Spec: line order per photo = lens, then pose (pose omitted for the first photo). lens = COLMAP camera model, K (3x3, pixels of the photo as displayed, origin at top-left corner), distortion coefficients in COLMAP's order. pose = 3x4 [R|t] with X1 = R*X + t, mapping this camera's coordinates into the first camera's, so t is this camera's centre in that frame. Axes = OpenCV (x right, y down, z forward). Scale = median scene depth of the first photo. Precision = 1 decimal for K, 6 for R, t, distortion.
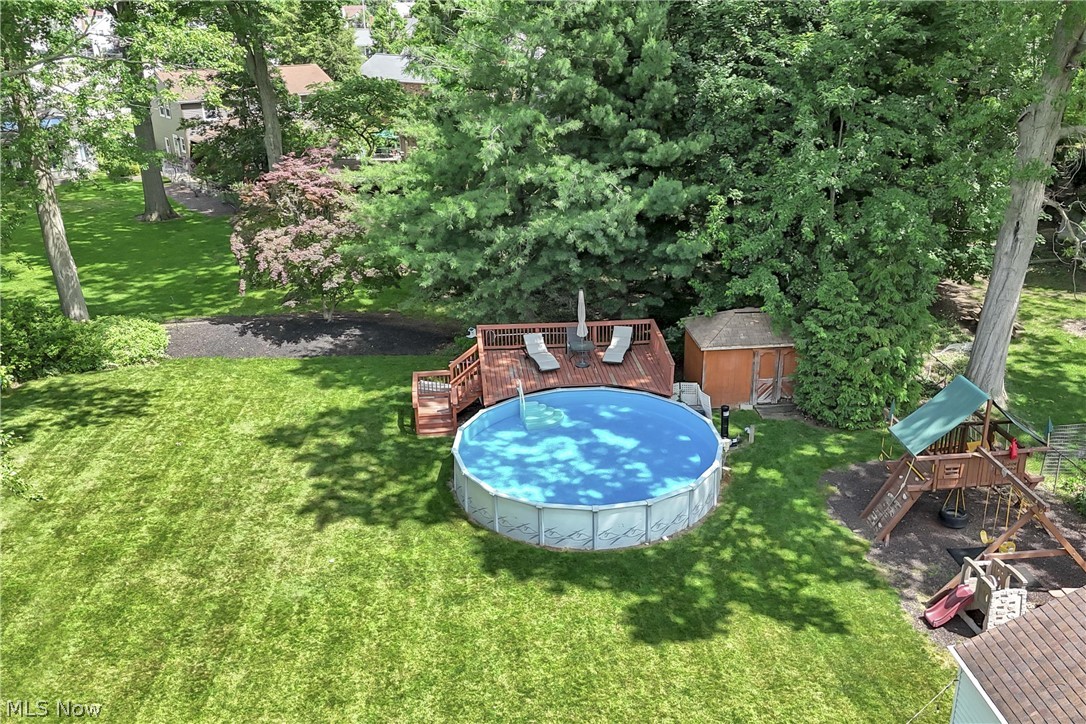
lens RADIAL K [[923.9, 0, 621.4], [0, 923.9, 362.8], [0, 0, 1]] dist [0.063725, -0.049981]
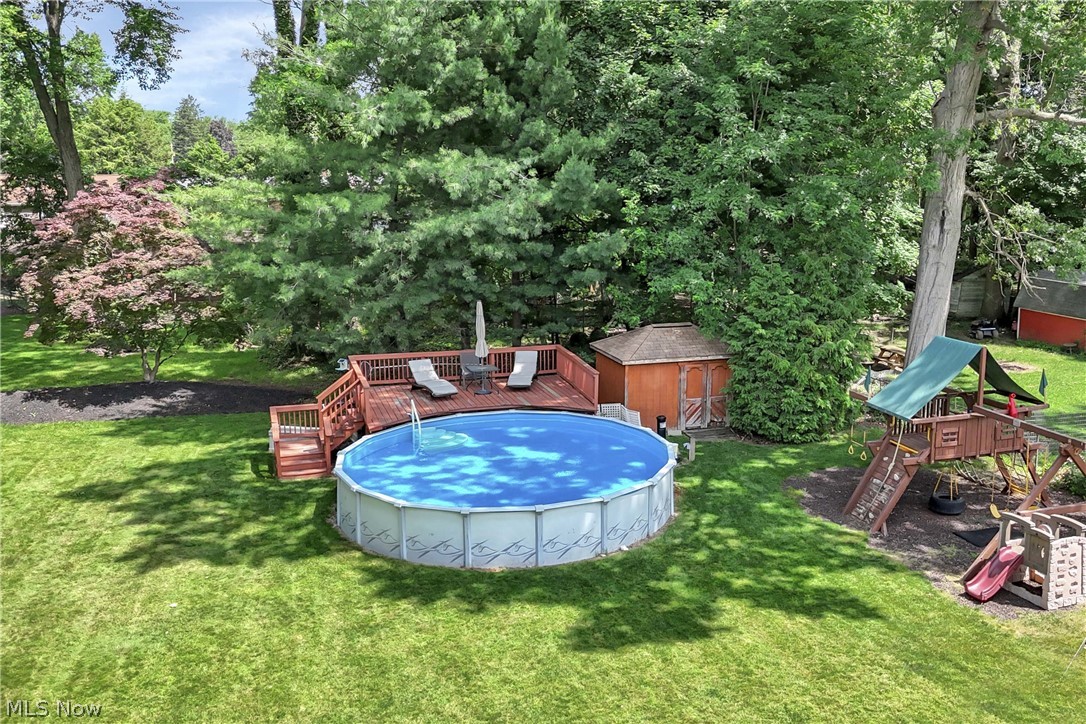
lens RADIAL K [[923.9, 0, 621.4], [0, 923.9, 362.8], [0, 0, 1]] dist [0.063725, -0.049981]
pose [[0.981975, -0.040336, 0.184659, -0.082446], [0.072128, 0.983001, -0.168840, 0.145252], [-0.174710, 0.179116, 0.968191, 0.177413]]
